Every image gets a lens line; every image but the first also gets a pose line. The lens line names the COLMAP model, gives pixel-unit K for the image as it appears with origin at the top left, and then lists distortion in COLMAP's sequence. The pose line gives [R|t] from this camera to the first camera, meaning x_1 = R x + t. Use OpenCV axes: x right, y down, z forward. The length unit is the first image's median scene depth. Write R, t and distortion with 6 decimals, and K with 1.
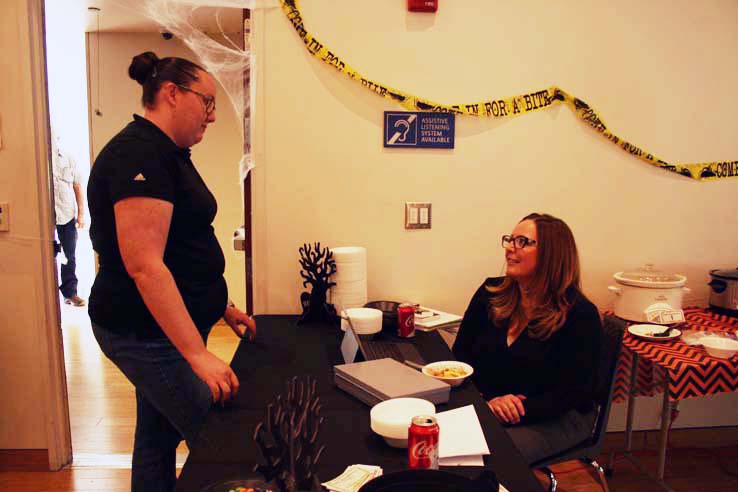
lens RADIAL K [[609.7, 0, 369.0], [0, 609.7, 246.0], [0, 0, 1]] dist [-0.125507, 0.103171]
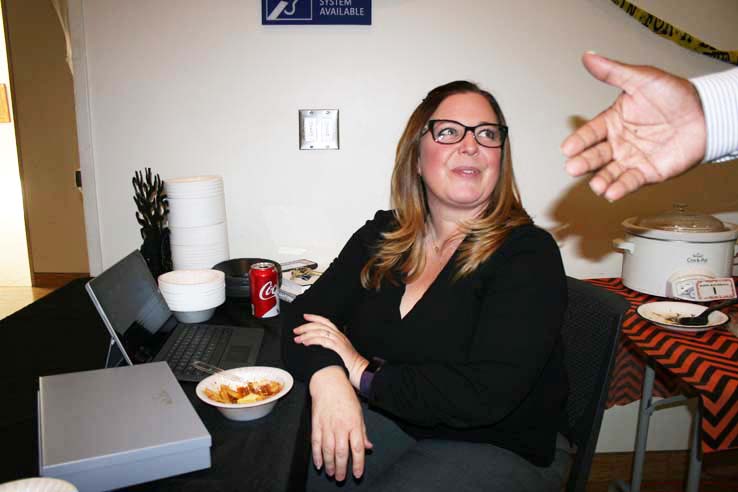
lens RADIAL K [[609.7, 0, 369.0], [0, 609.7, 246.0], [0, 0, 1]] dist [-0.125507, 0.103171]
pose [[0.997707, 0.005409, -0.067469, 0.188222], [-0.000919, 0.997792, 0.066405, 0.033111], [0.067679, -0.066191, 0.995509, 0.357605]]
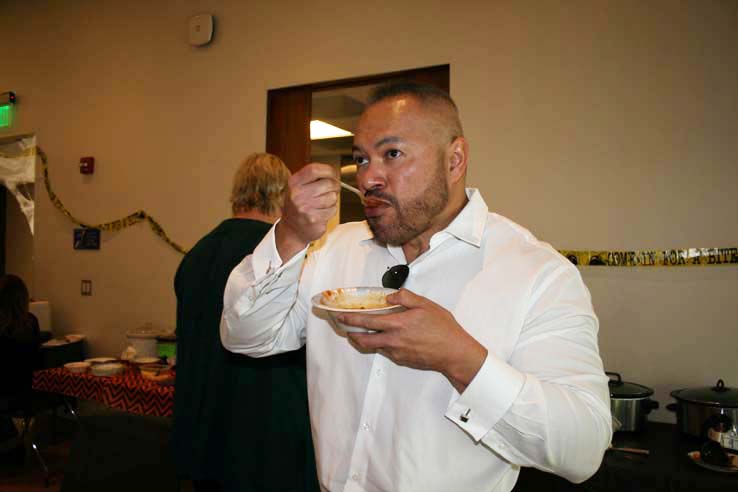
lens RADIAL K [[609.7, 0, 369.0], [0, 609.7, 246.0], [0, 0, 1]] dist [-0.125507, 0.103171]
pose [[0.828798, -0.008365, -0.559486, 1.785597], [-0.069041, 0.990719, -0.117086, -0.024231], [0.555273, 0.135668, 0.820528, 0.031150]]
